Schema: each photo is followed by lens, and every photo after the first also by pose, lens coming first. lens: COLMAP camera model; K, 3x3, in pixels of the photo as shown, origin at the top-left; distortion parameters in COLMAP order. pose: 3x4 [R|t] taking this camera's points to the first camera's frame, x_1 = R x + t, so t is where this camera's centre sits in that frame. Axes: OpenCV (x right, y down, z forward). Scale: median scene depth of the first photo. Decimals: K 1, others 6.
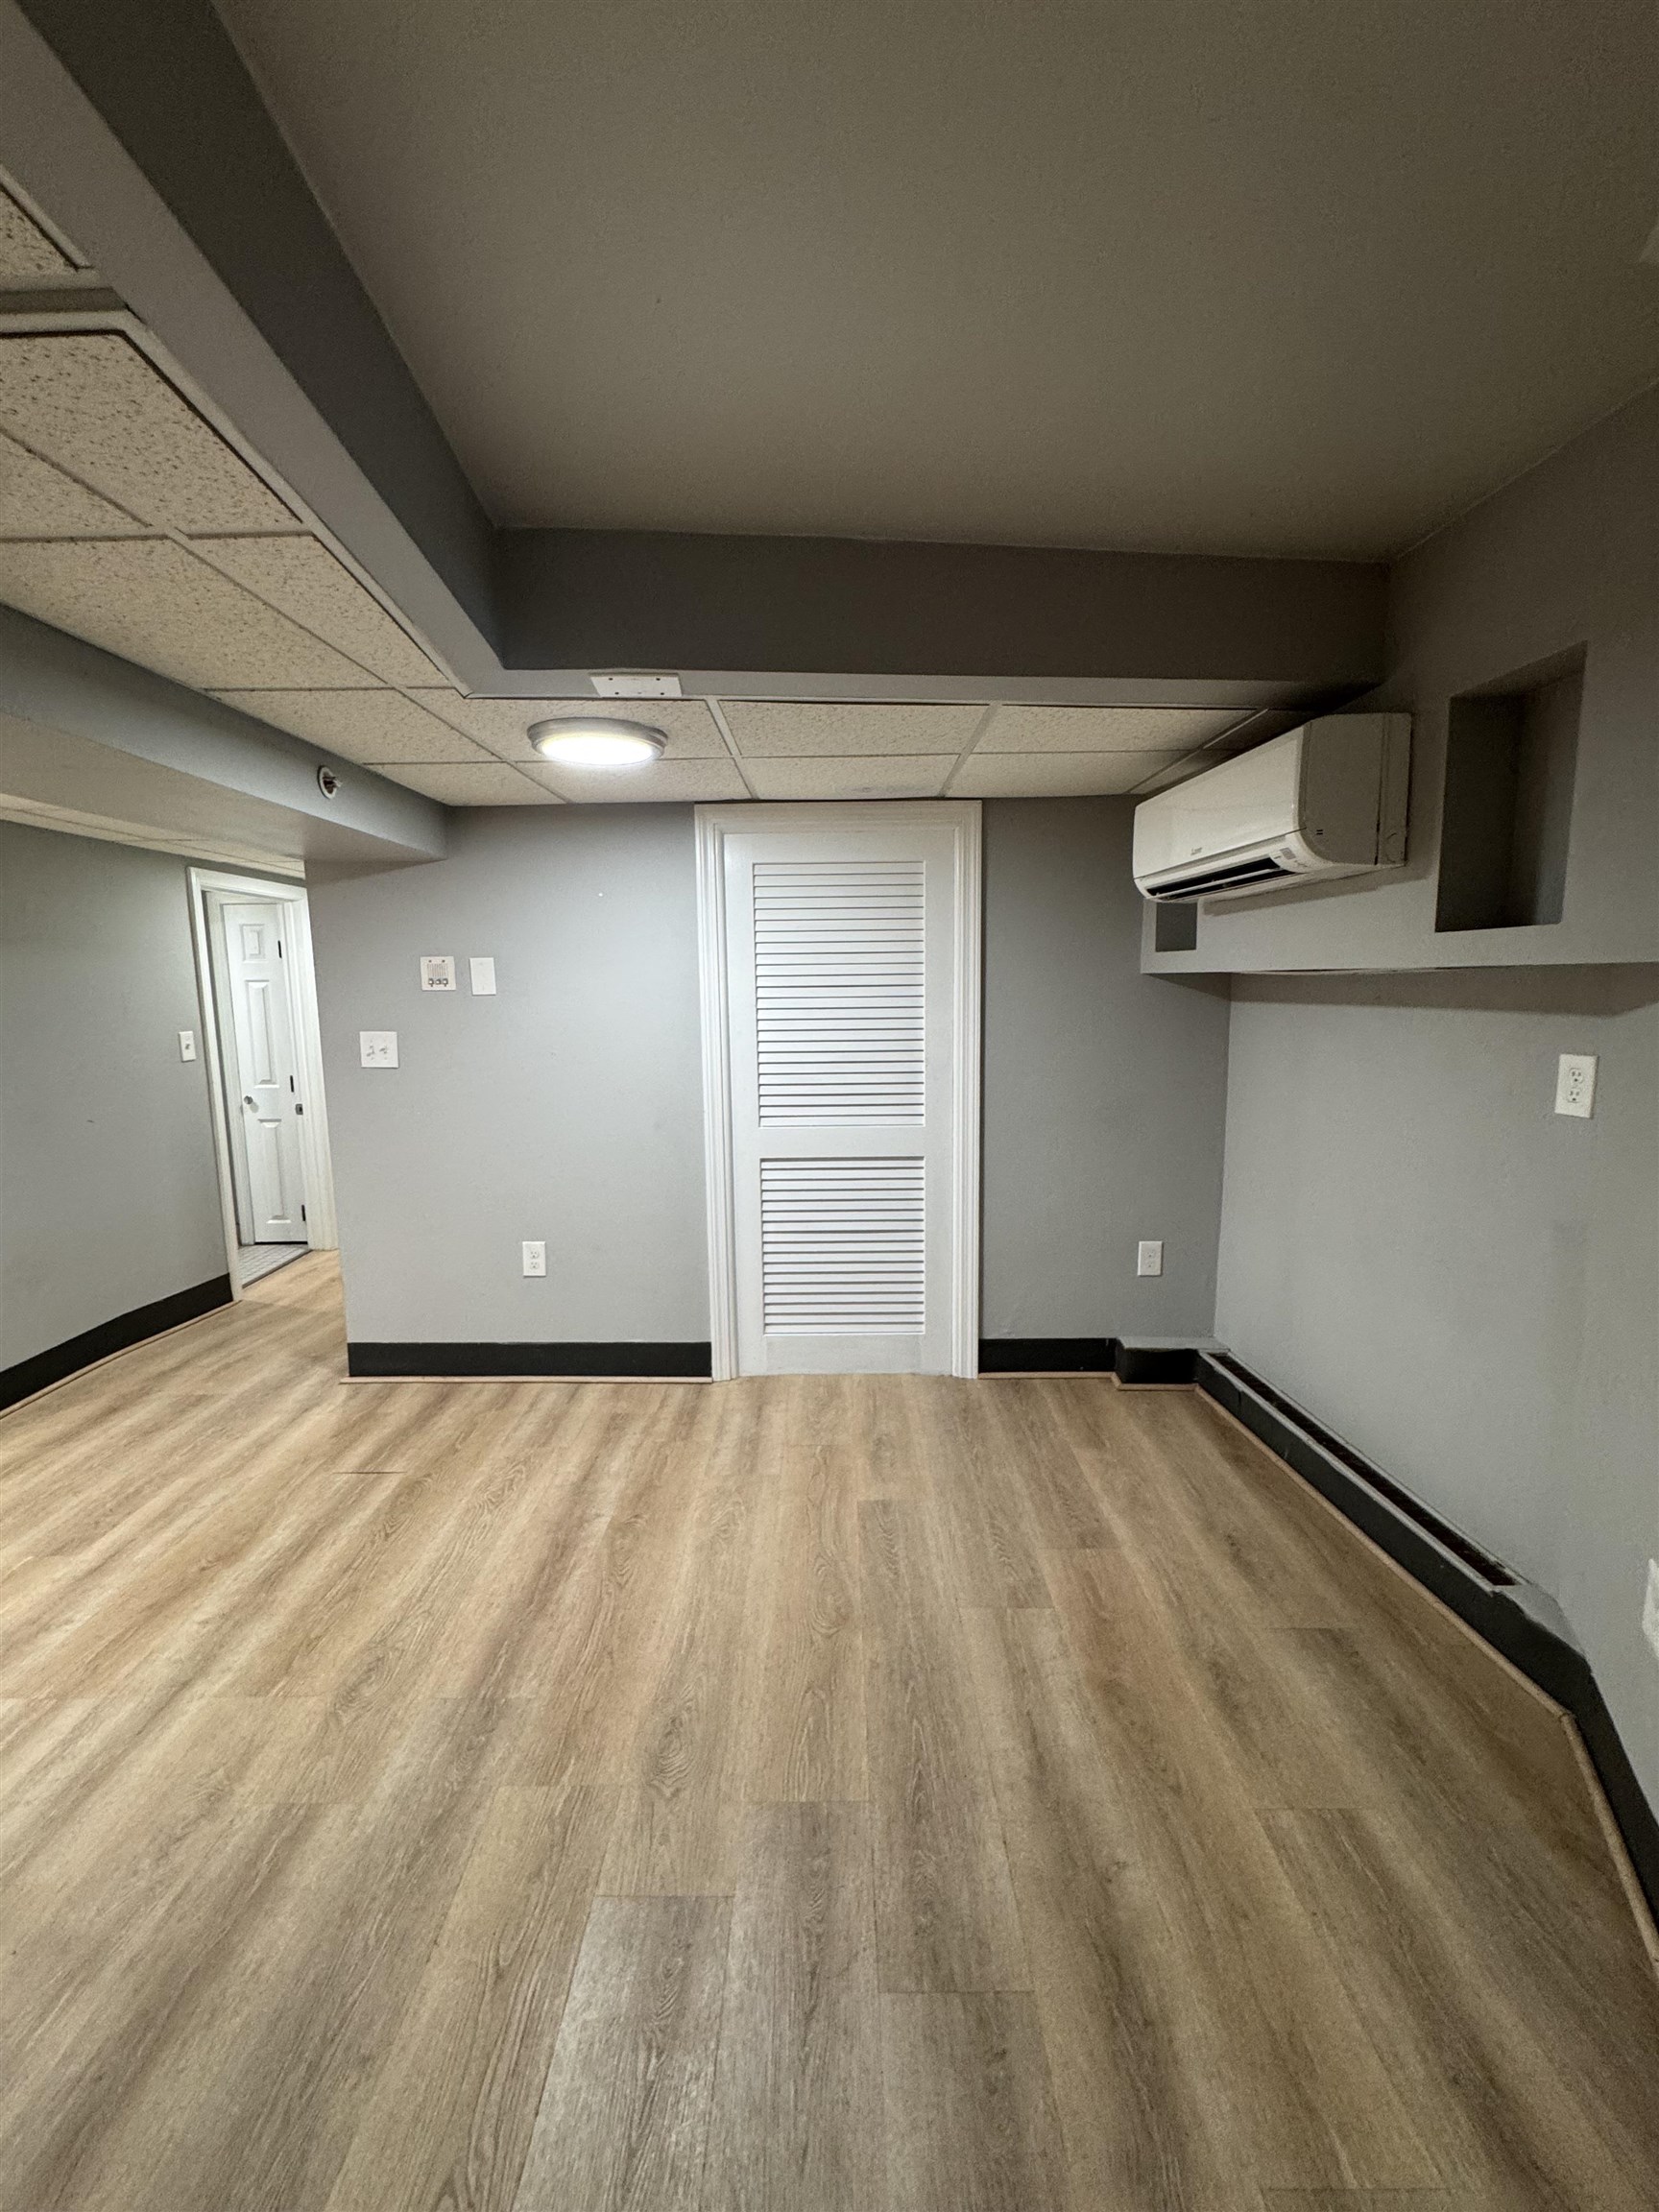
lens RADIAL K [[891.3, 0, 829.5], [0, 891.3, 1106.0], [0, 0, 1]] dist [-0.003117, -0.000282]
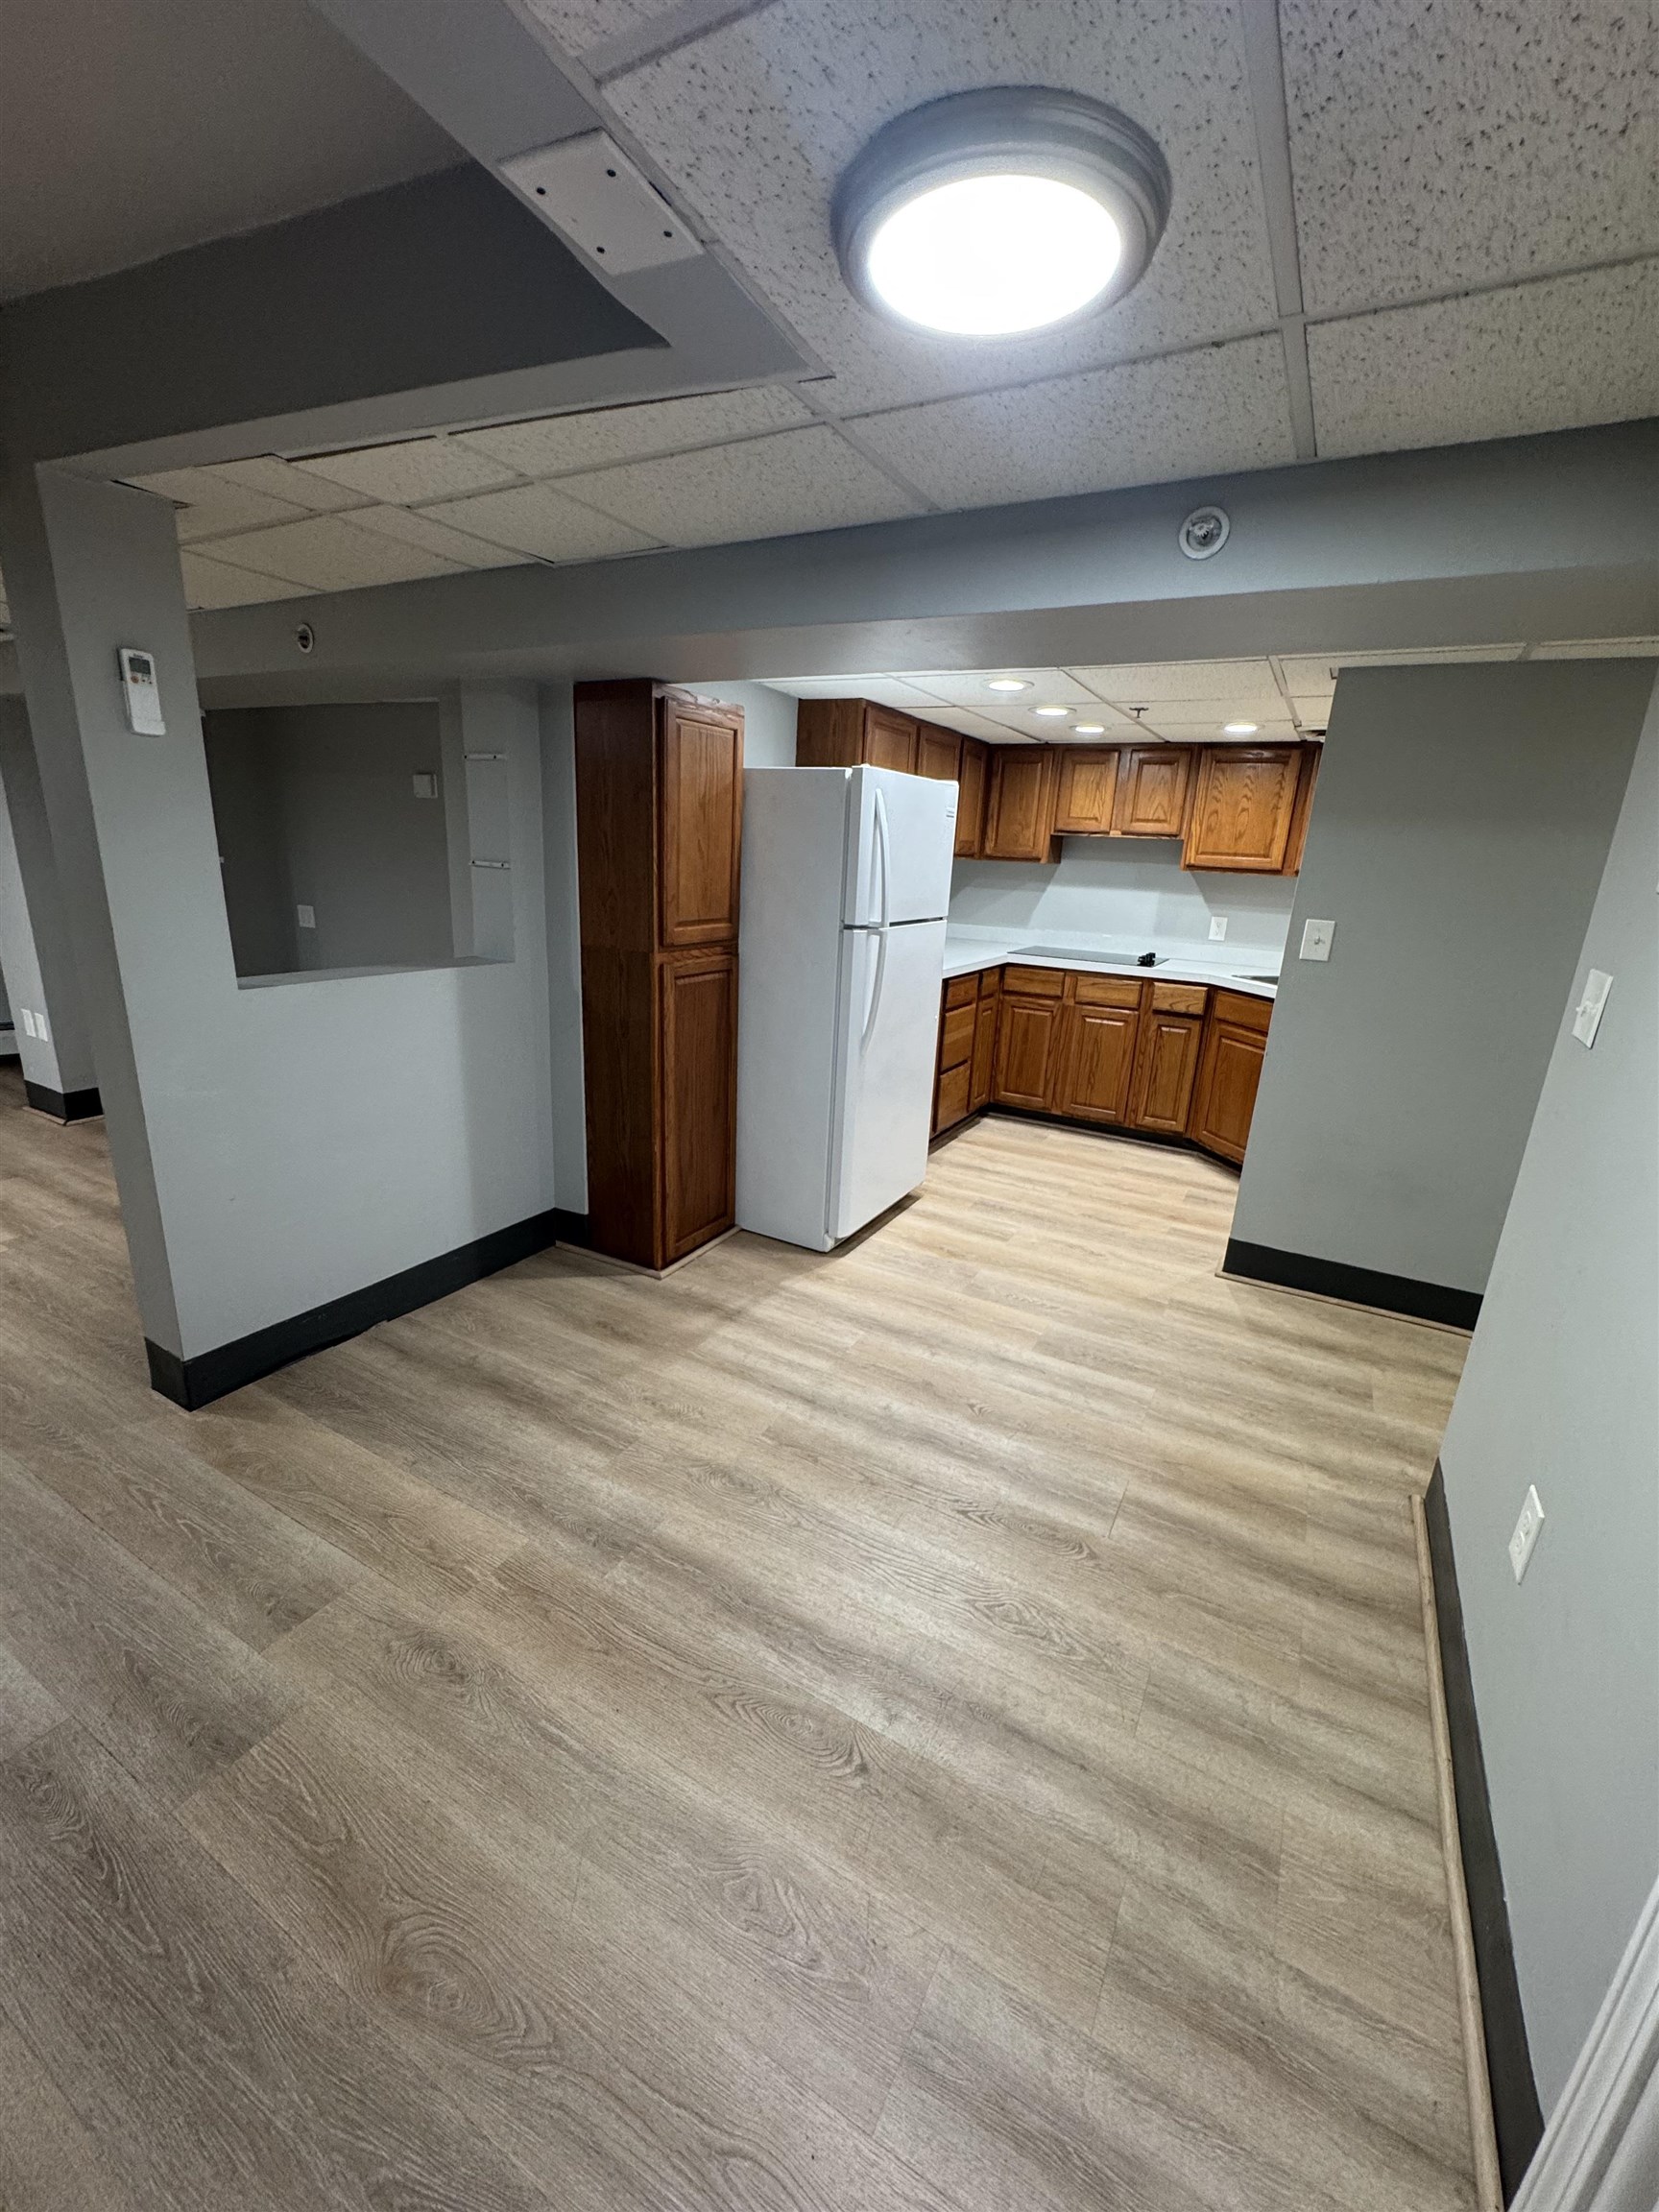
lens RADIAL K [[891.3, 0, 829.5], [0, 891.3, 1106.0], [0, 0, 1]] dist [-0.003117, -0.000282]
pose [[-0.485940, 0.228773, -0.843519, 0.243095], [-0.161307, 0.925078, 0.343819, -0.186428], [0.858977, 0.303141, -0.412630, 1.374739]]
